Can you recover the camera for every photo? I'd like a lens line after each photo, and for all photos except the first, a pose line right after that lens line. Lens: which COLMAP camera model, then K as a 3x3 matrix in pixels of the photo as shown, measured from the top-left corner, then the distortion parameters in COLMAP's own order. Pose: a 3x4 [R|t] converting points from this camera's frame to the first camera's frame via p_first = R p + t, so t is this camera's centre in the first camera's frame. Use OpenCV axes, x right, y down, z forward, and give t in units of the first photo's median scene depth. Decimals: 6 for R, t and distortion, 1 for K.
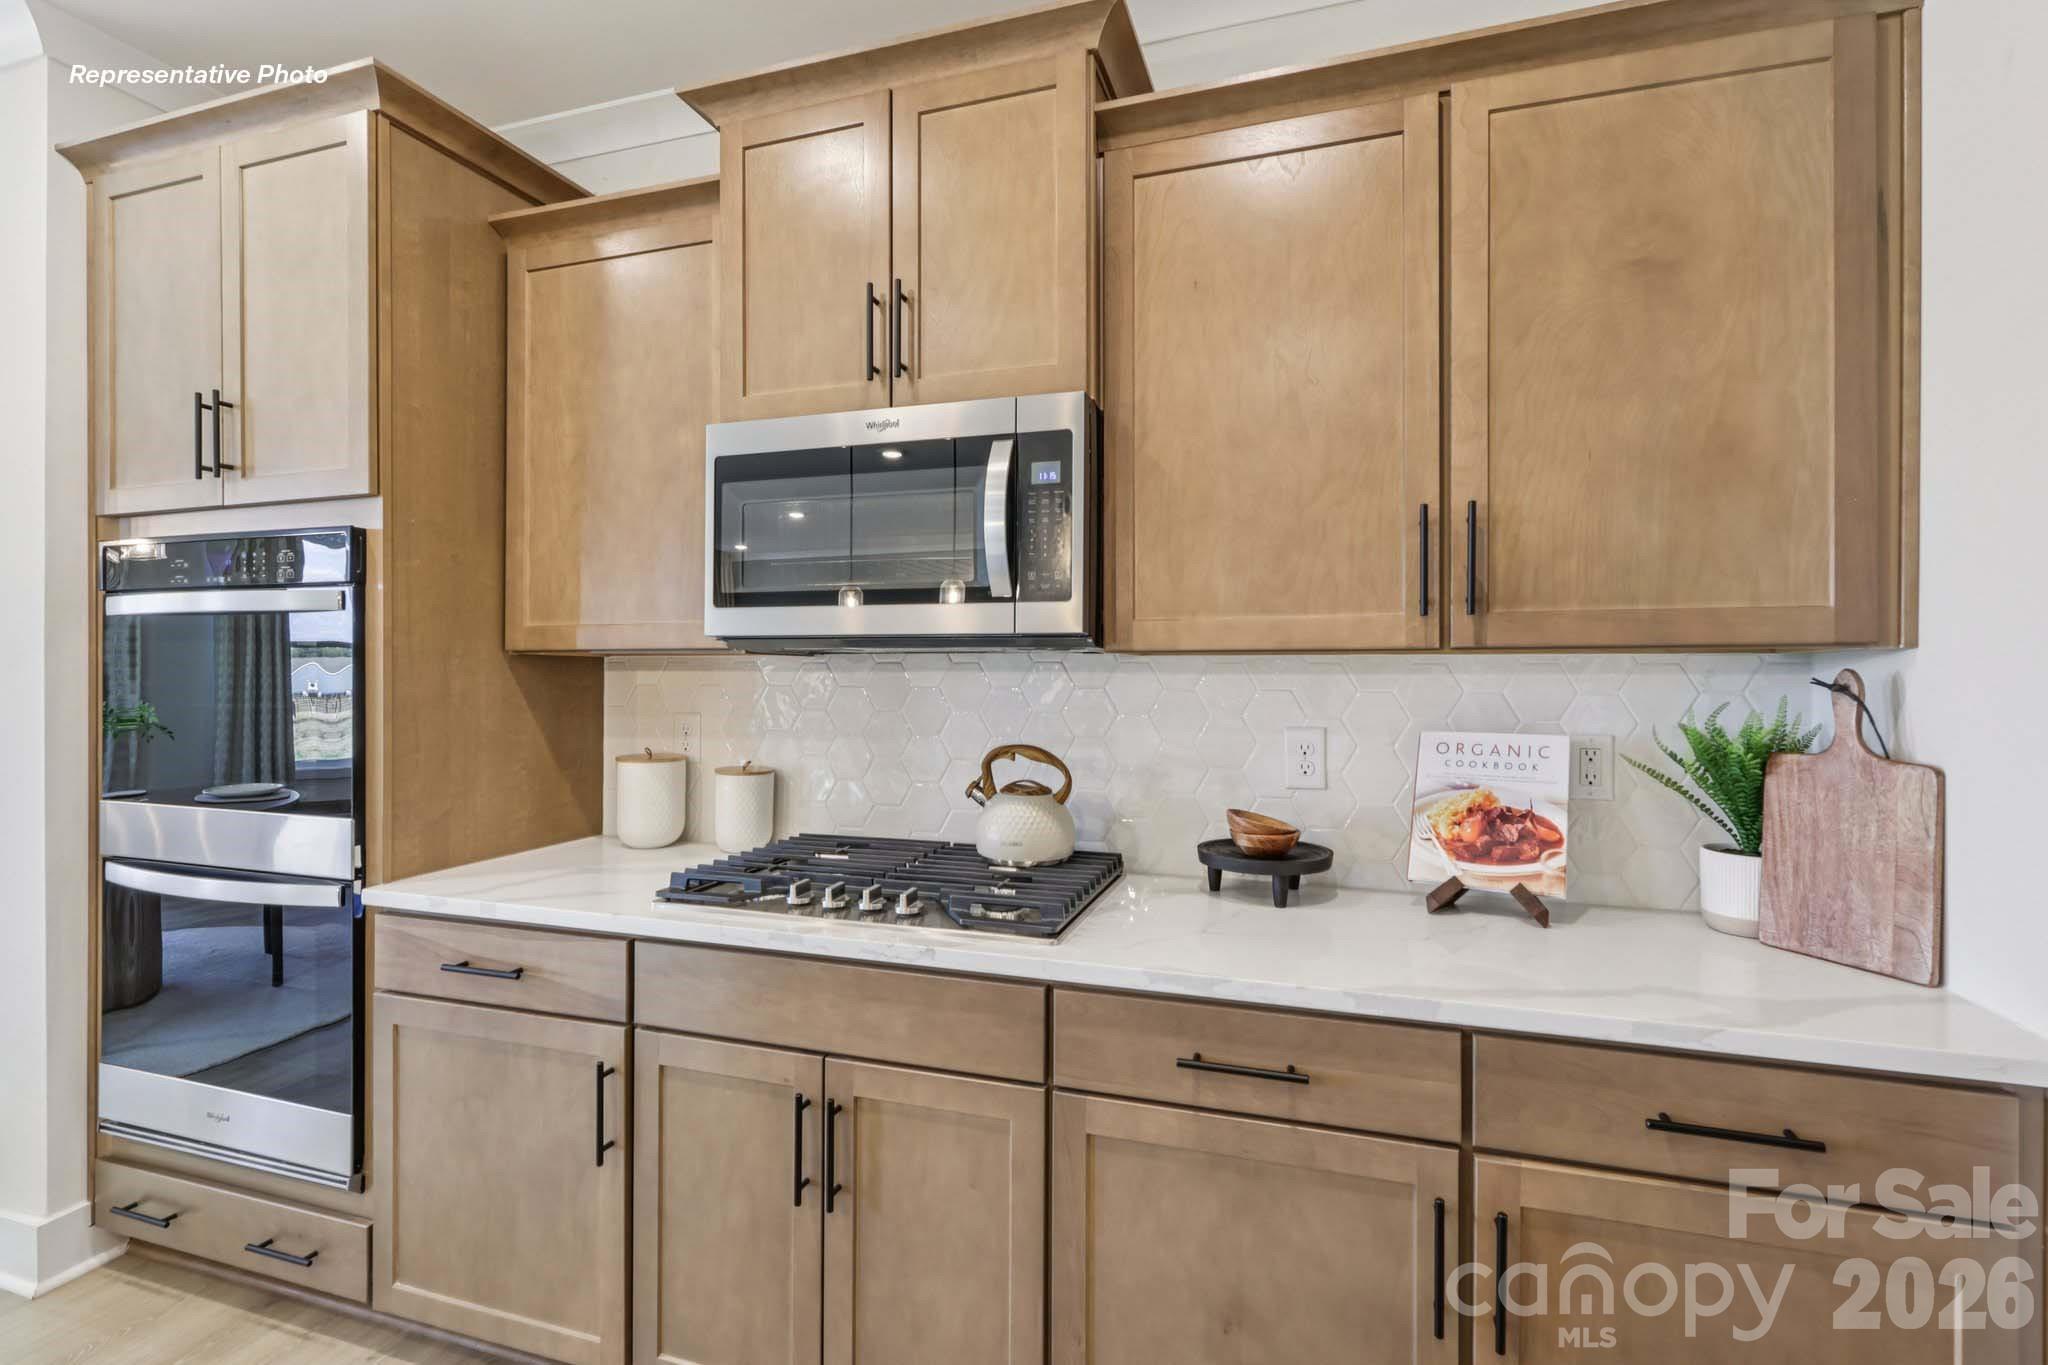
lens RADIAL K [[956.4, 0, 1024.4], [0, 956.4, 672.6], [0, 0, 1]] dist [0.000190, -0.000246]
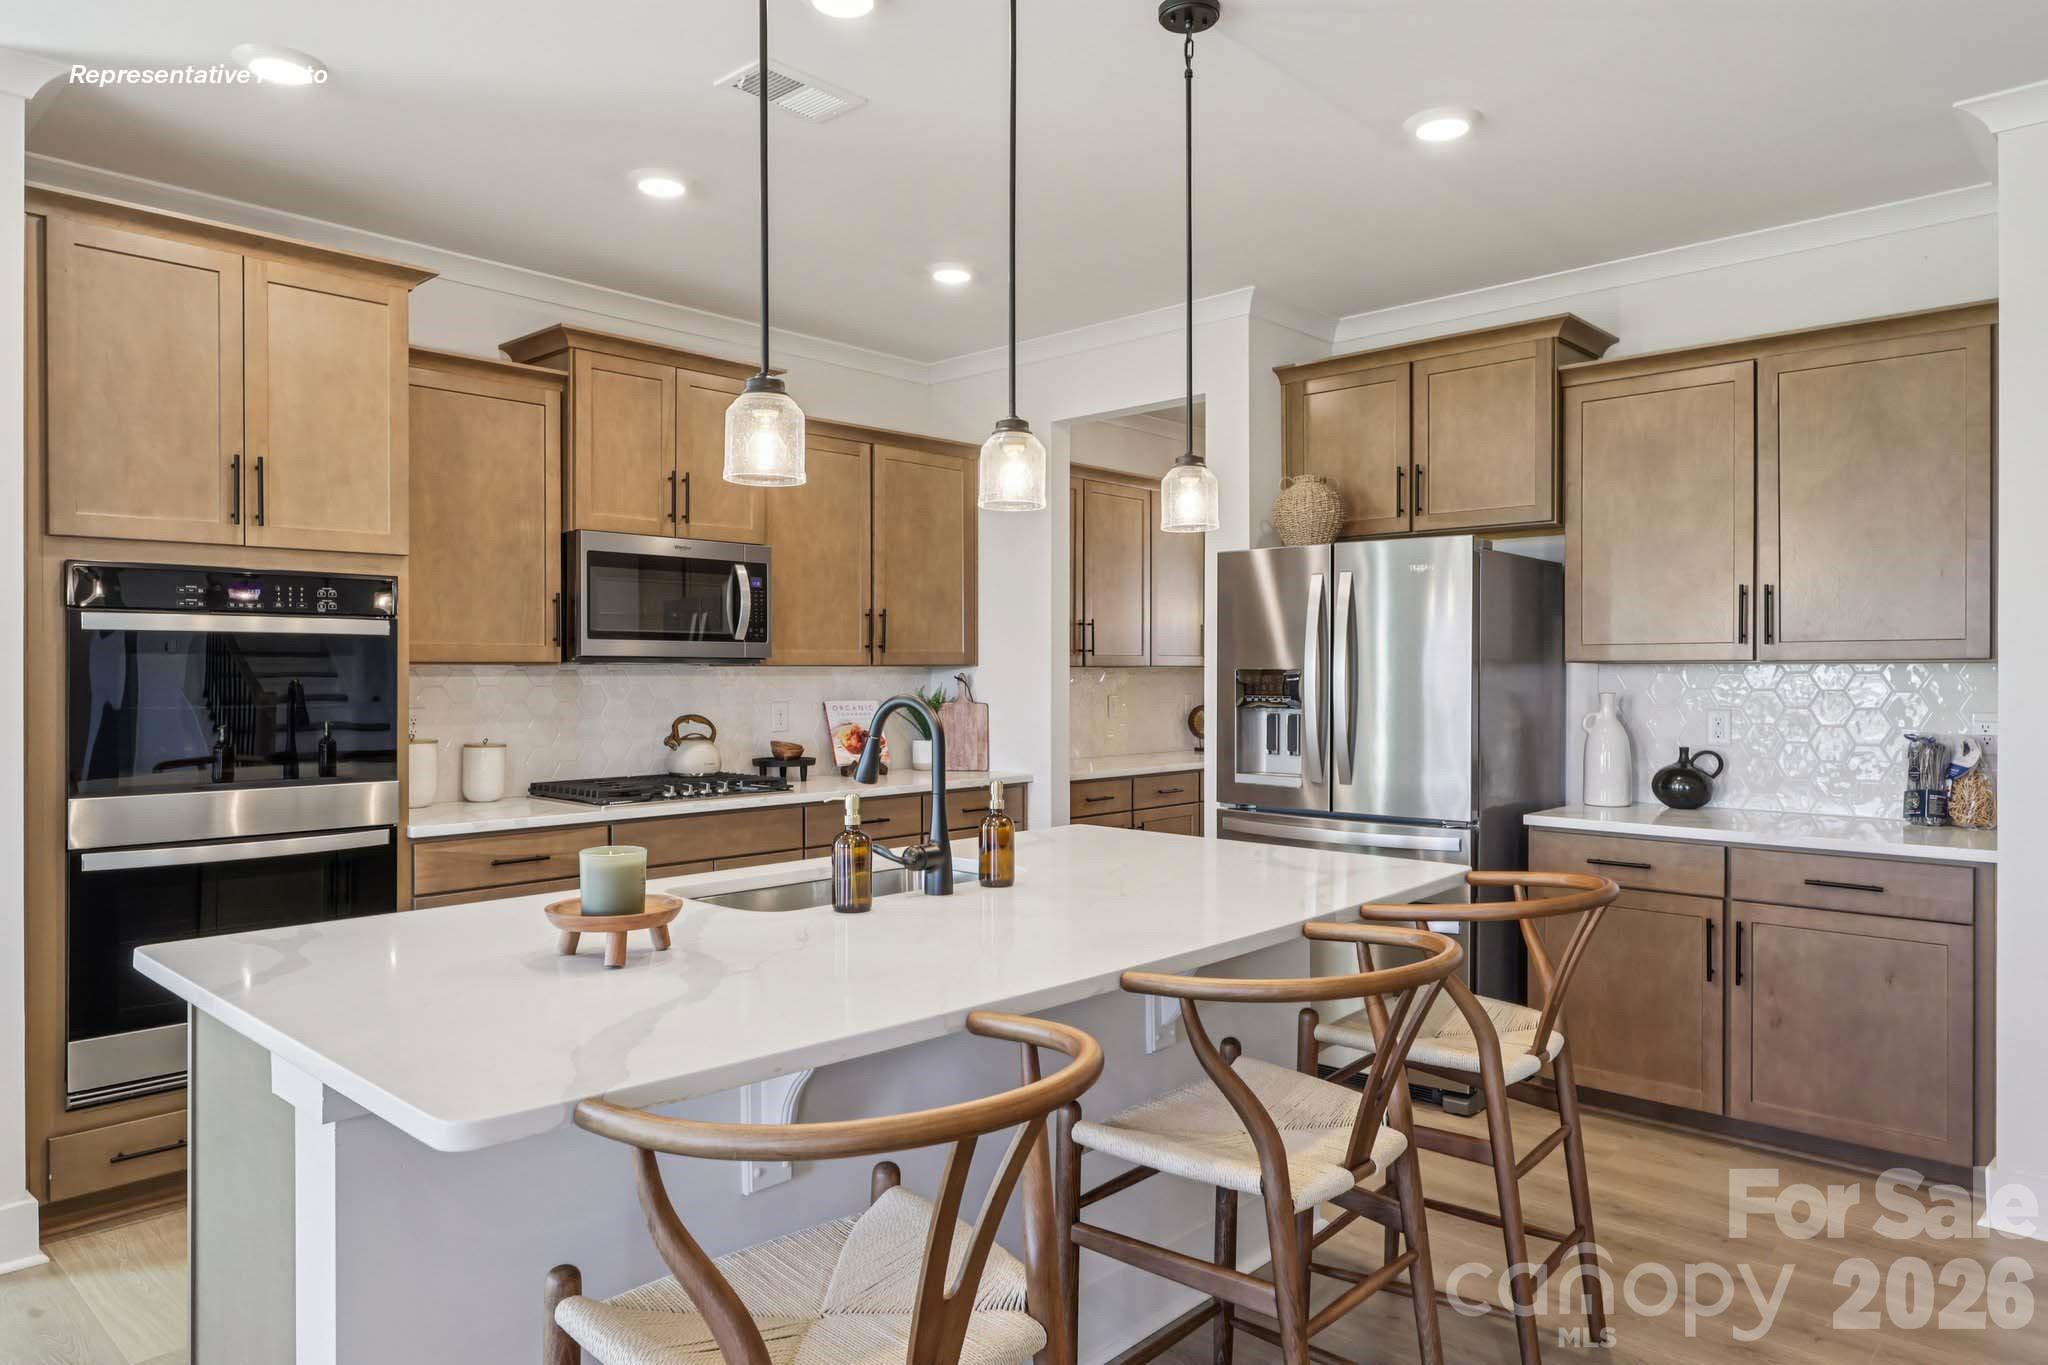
lens RADIAL K [[1296.1, 0, 1026.1], [0, 1296.1, 677.2], [0, 0, 1]] dist [-0.002267, -0.001010]
pose [[0.420132, -0.007687, 0.907430, -2.246287], [0.003727, 0.999970, 0.006746, -0.013506], [-0.907455, 0.000547, 0.420148, -0.728303]]
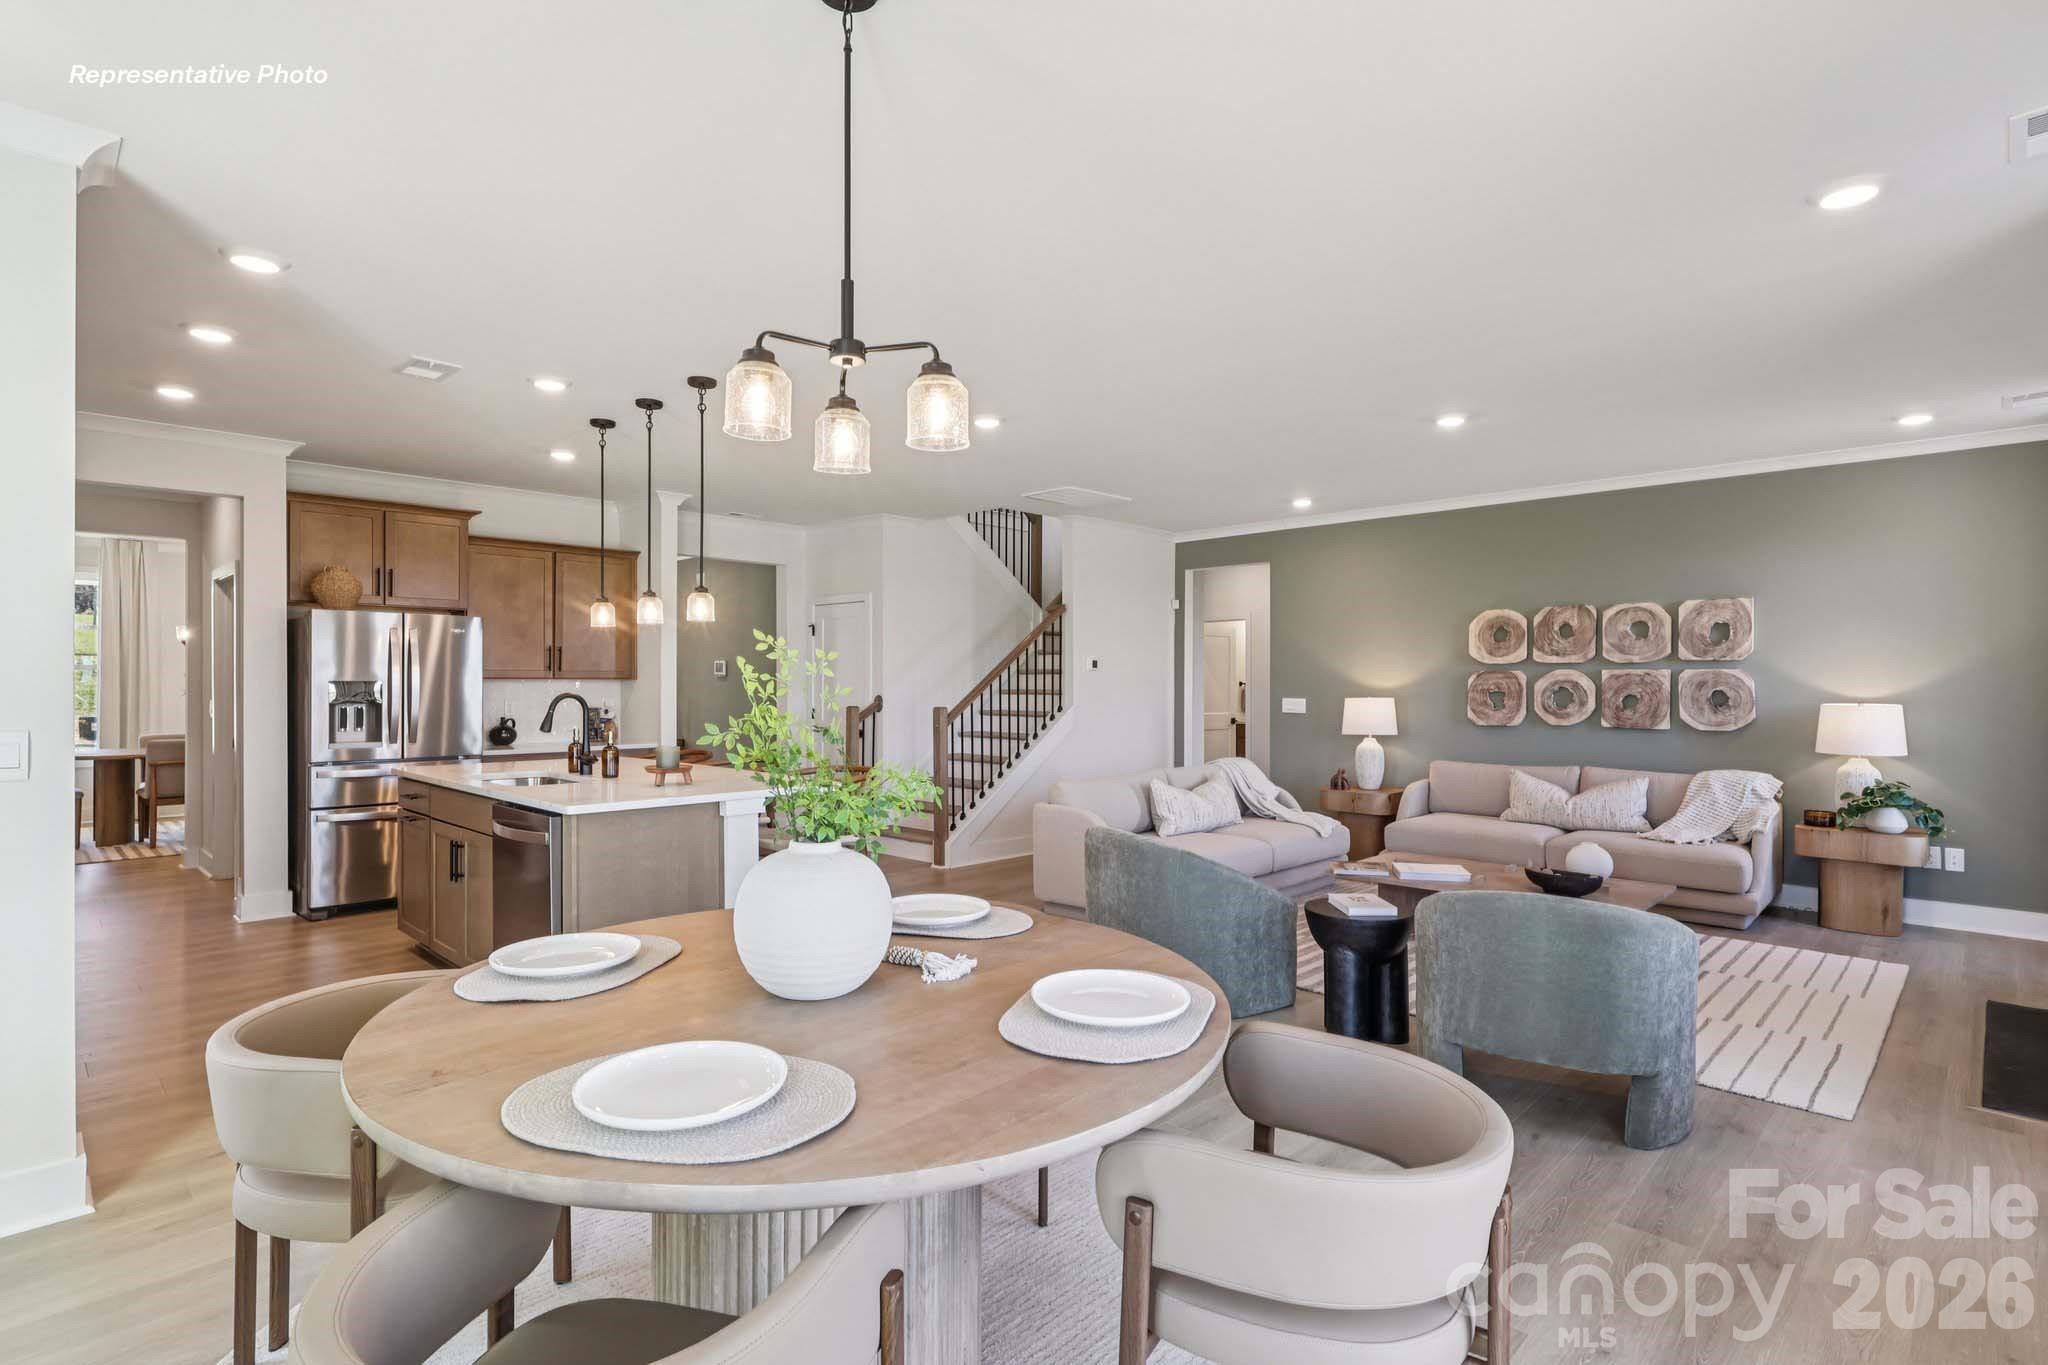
lens RADIAL K [[1006.2, 0, 1024.0], [0, 1006.2, 682.5], [0, 0, 1]] dist [-0.002102, -0.000542]
pose [[-0.895843, -0.005268, 0.444340, -3.274805], [-0.004681, 0.999986, 0.002417, -0.022270], [-0.444346, 0.000085, -0.895855, 1.956962]]
